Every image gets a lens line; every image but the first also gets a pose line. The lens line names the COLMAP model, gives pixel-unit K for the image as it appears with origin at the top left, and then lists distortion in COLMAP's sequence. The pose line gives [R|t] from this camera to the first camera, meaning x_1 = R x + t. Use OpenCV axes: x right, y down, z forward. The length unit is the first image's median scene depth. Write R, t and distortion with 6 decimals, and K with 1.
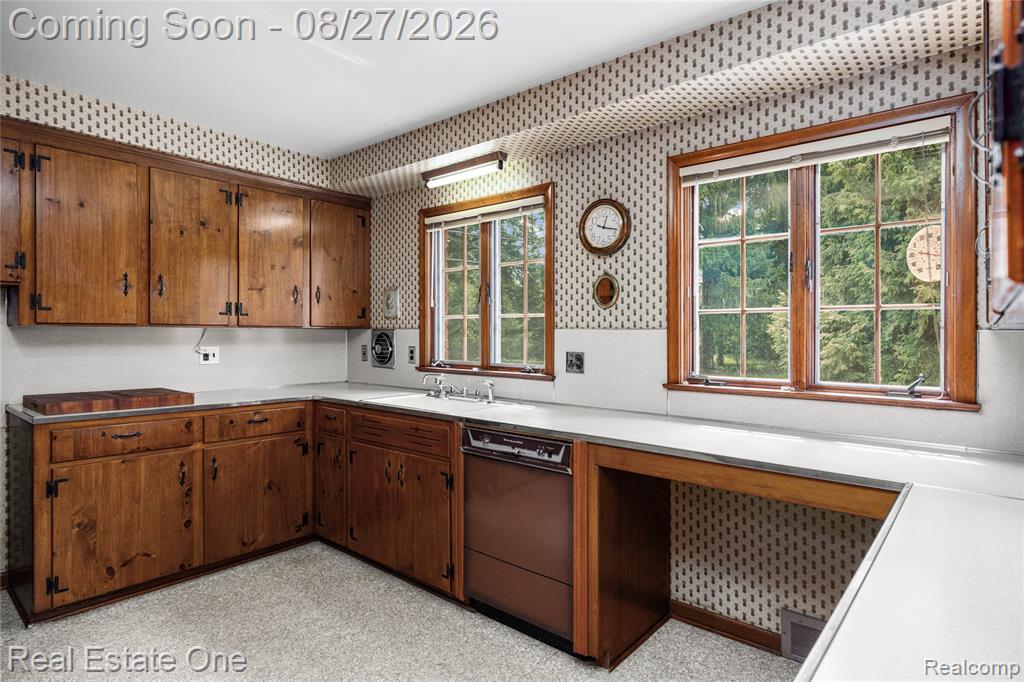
lens RADIAL K [[563.2, 0, 506.5], [0, 563.2, 339.5], [0, 0, 1]] dist [0.014876, -0.006680]
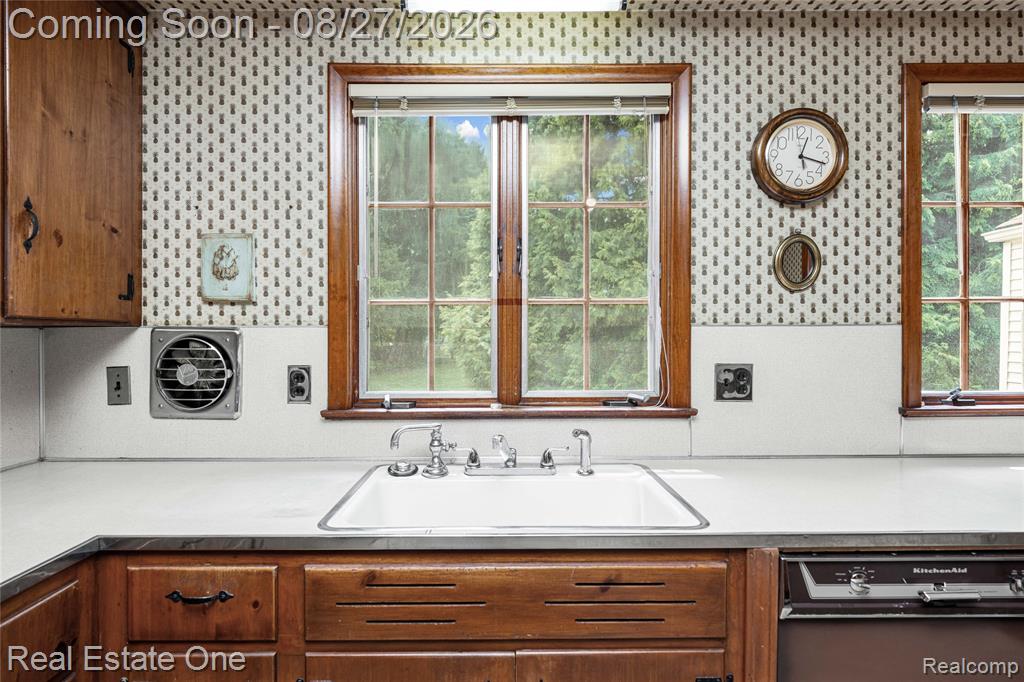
lens RADIAL K [[563.2, 0, 511.8], [0, 563.2, 340.9], [0, 0, 1]] dist [0.014876, -0.006680]
pose [[0.750553, -0.014900, 0.660642, -0.442756], [0.016340, 0.999859, 0.003987, -0.008576], [-0.660608, 0.007803, 0.750691, 0.721208]]
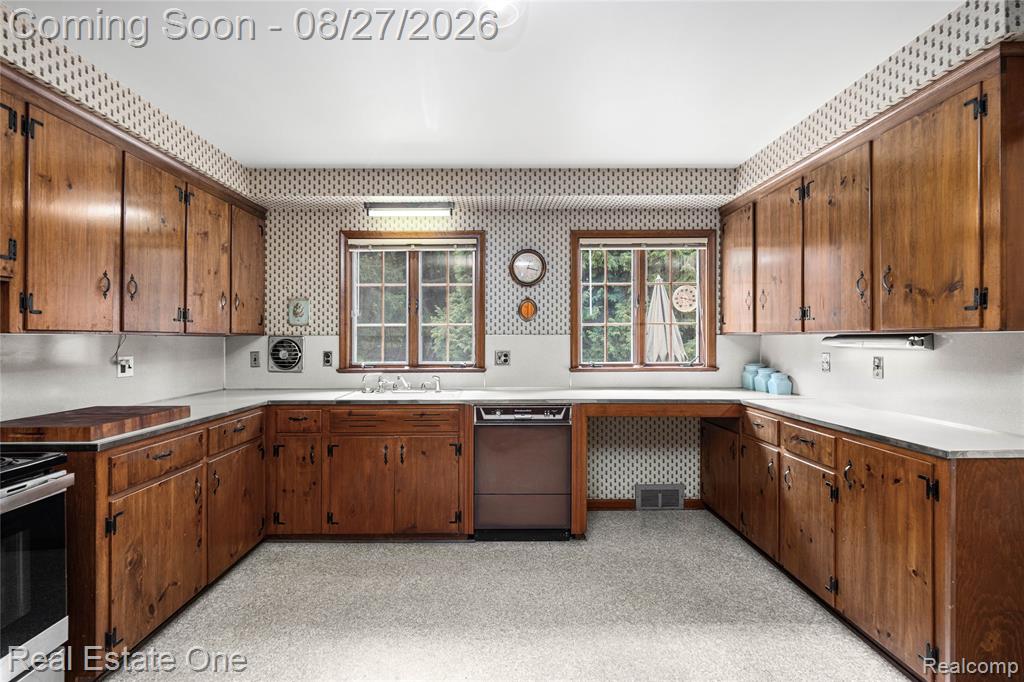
lens RADIAL K [[490.6, 0, 507.3], [0, 490.6, 342.6], [0, 0, 1]] dist [0.007822, -0.002851]
pose [[0.753174, -0.014160, 0.657669, -0.707528], [0.015278, 0.999875, 0.004031, -0.003867], [-0.657644, 0.007012, 0.753296, 0.043003]]
